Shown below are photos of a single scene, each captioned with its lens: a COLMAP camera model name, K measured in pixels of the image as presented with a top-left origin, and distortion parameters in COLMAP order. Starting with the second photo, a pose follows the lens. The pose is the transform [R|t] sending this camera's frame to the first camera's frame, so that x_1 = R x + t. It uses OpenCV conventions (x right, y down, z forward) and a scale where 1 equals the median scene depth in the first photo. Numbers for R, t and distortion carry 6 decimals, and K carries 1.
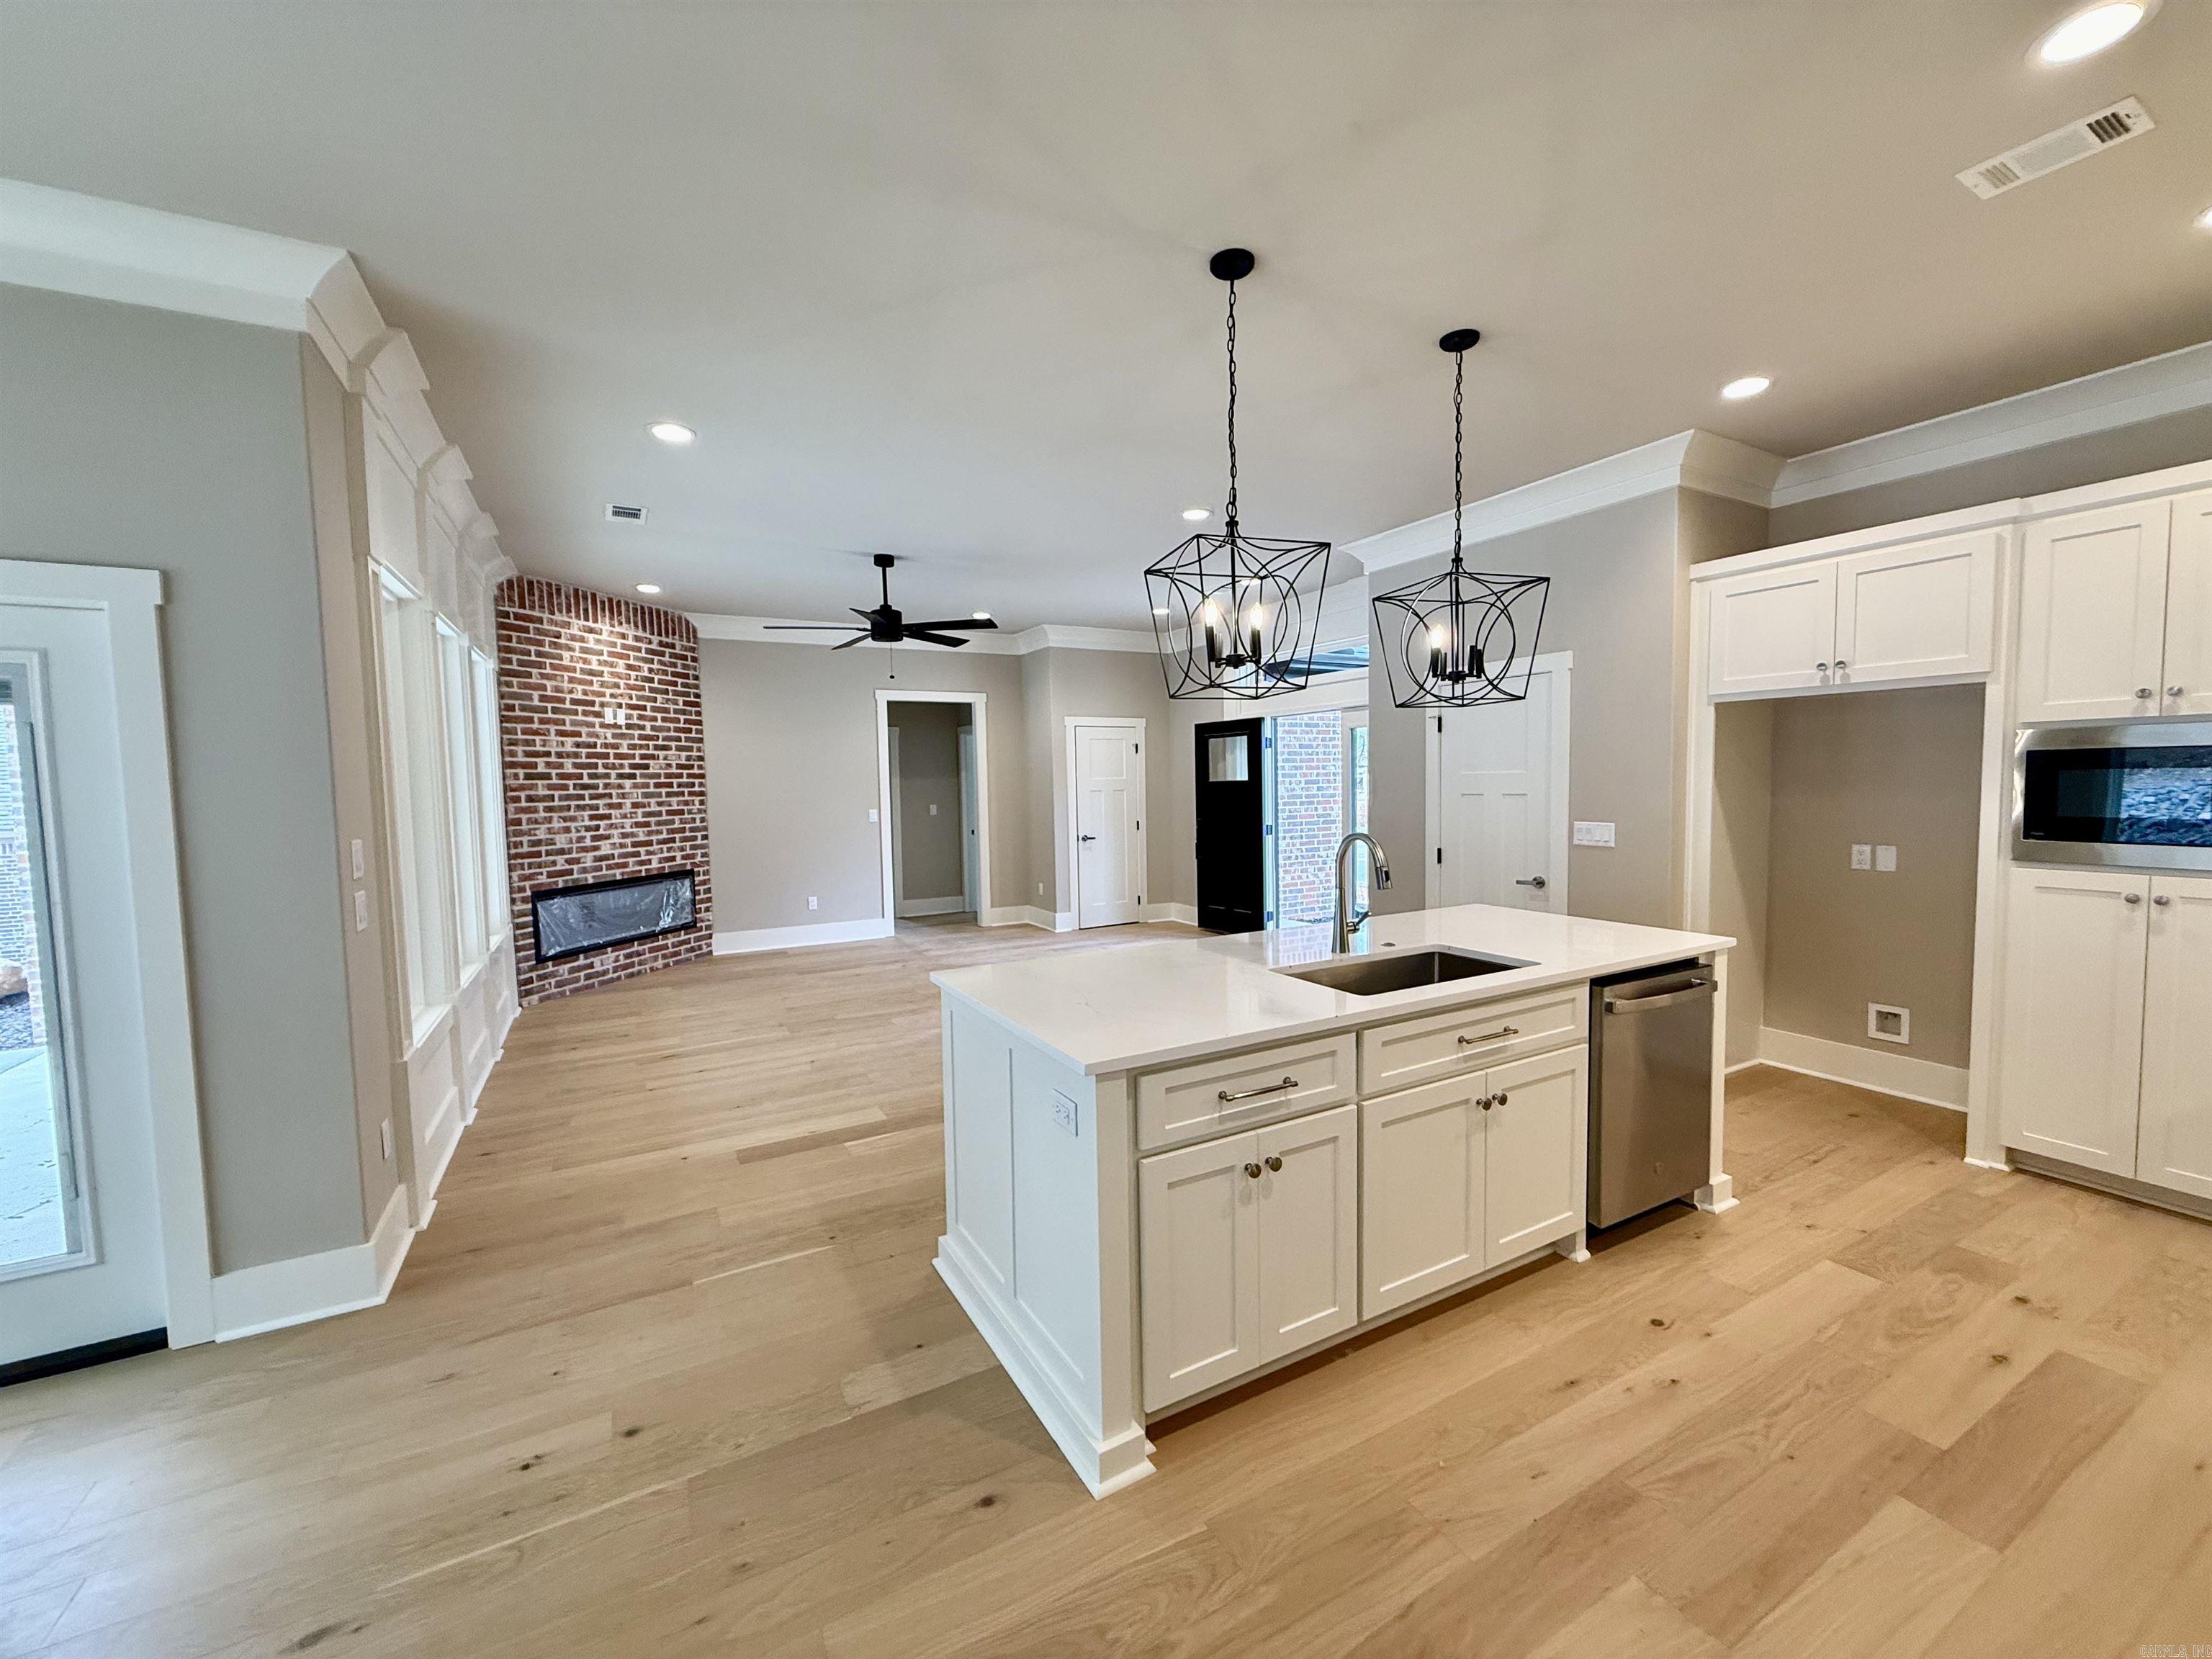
lens RADIAL K [[906.2, 0, 1106.0], [0, 906.2, 829.5], [0, 0, 1]] dist [-0.002146, -0.000367]
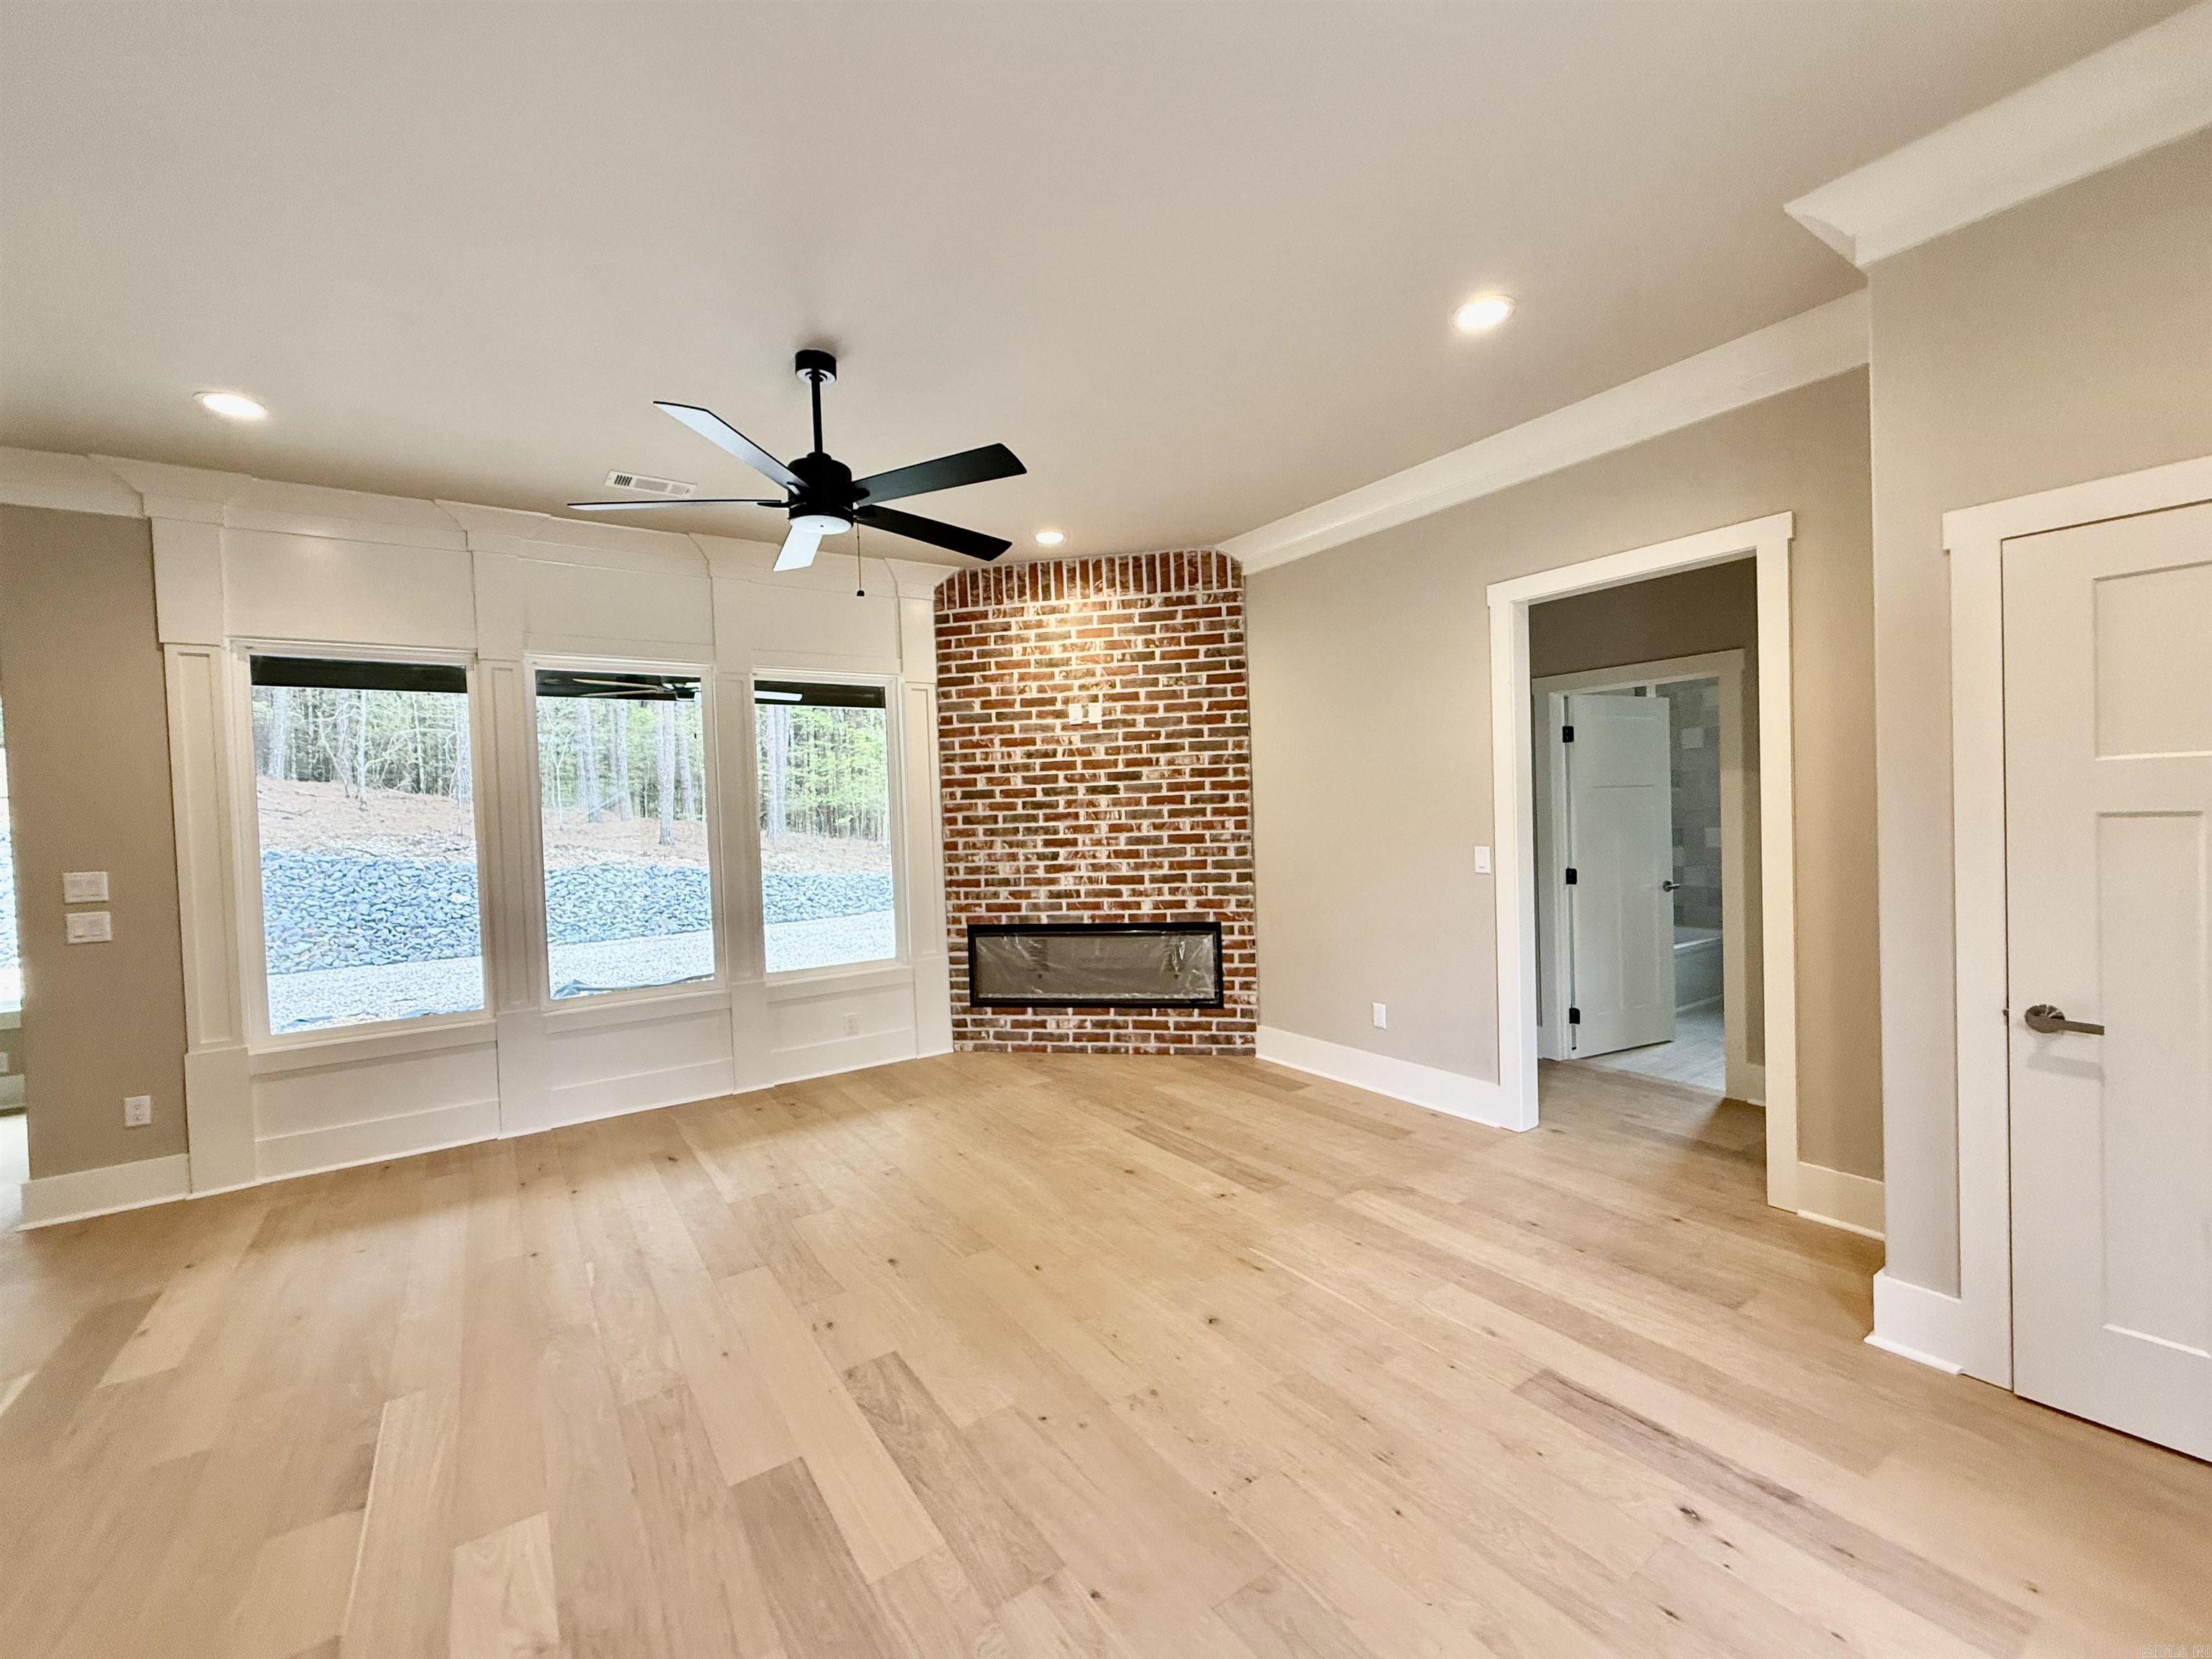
lens RADIAL K [[906.2, 0, 1106.0], [0, 906.2, 829.5], [0, 0, 1]] dist [-0.002146, -0.000367]
pose [[0.081455, 0.037513, -0.995971, 0.241410], [-0.023315, 0.999090, 0.035723, -0.055277], [0.996404, 0.020311, 0.082256, 0.980906]]
